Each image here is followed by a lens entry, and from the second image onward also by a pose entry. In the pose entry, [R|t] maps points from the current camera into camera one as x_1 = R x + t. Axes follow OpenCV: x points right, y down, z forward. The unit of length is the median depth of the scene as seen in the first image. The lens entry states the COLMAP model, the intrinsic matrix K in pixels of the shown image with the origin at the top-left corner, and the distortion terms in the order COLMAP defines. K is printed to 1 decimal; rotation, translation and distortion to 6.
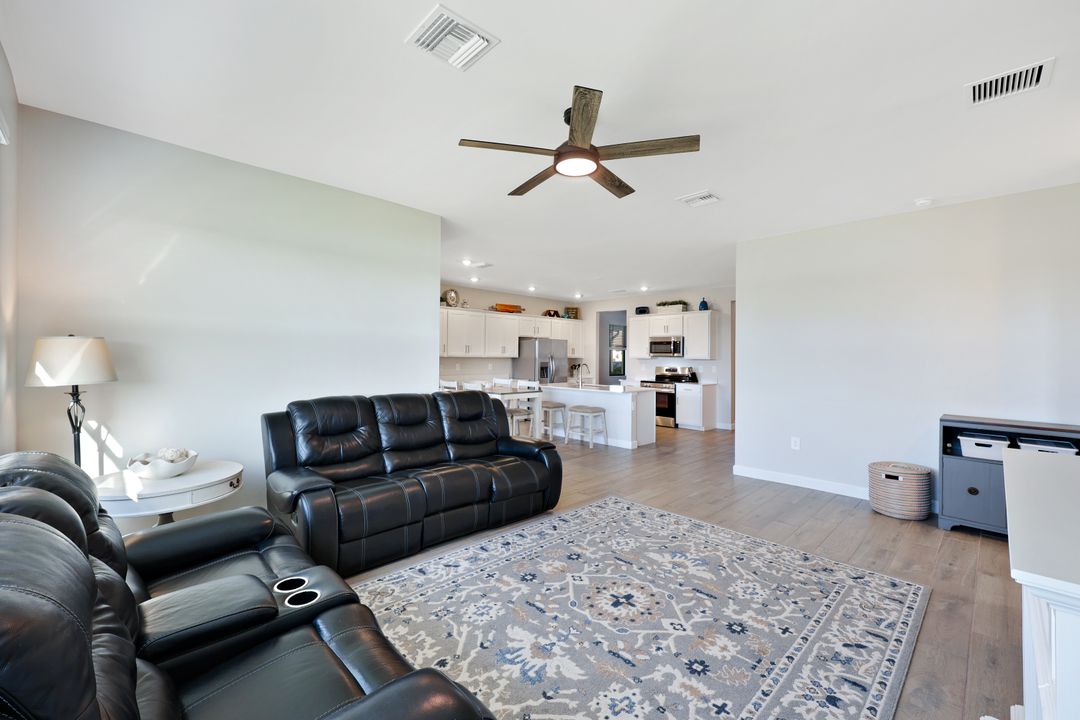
lens RADIAL K [[441.7, 0, 541.0], [0, 441.7, 355.0], [0, 0, 1]] dist [-0.001543, -0.000206]
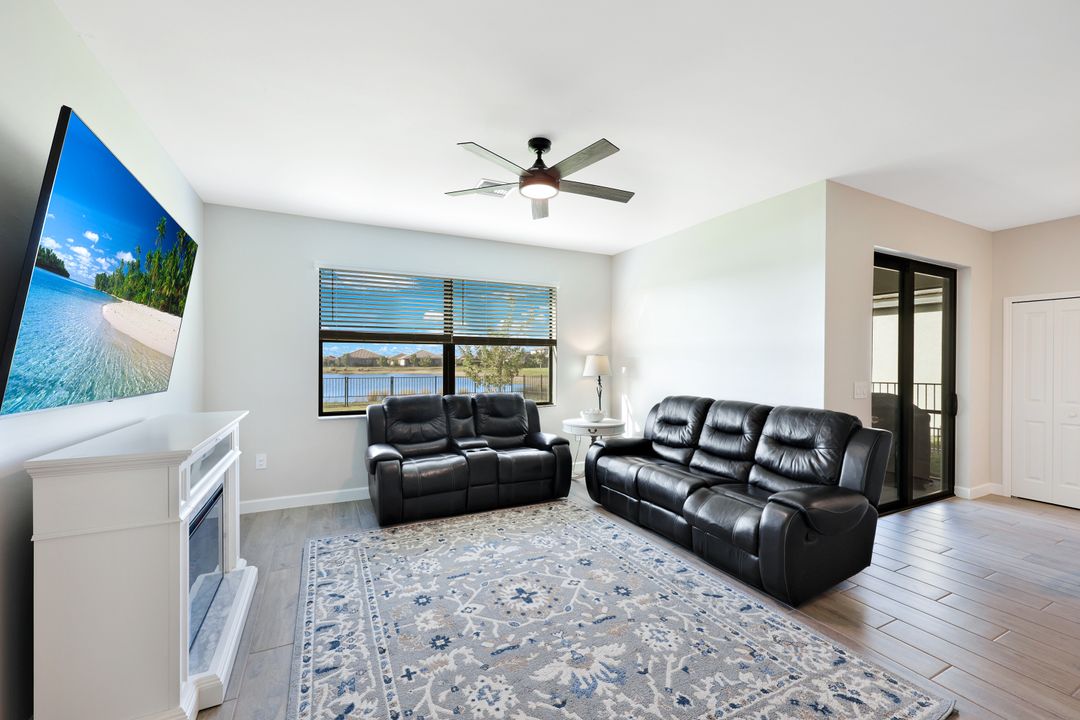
lens RADIAL K [[441.7, 0, 544.5], [0, 441.7, 361.6], [0, 0, 1]] dist [-0.001543, -0.000206]
pose [[-0.295234, -0.010777, -0.955364, 0.351144], [-0.000740, 0.999939, -0.011051, 0.003441], [0.955425, -0.002556, -0.295224, 0.404281]]
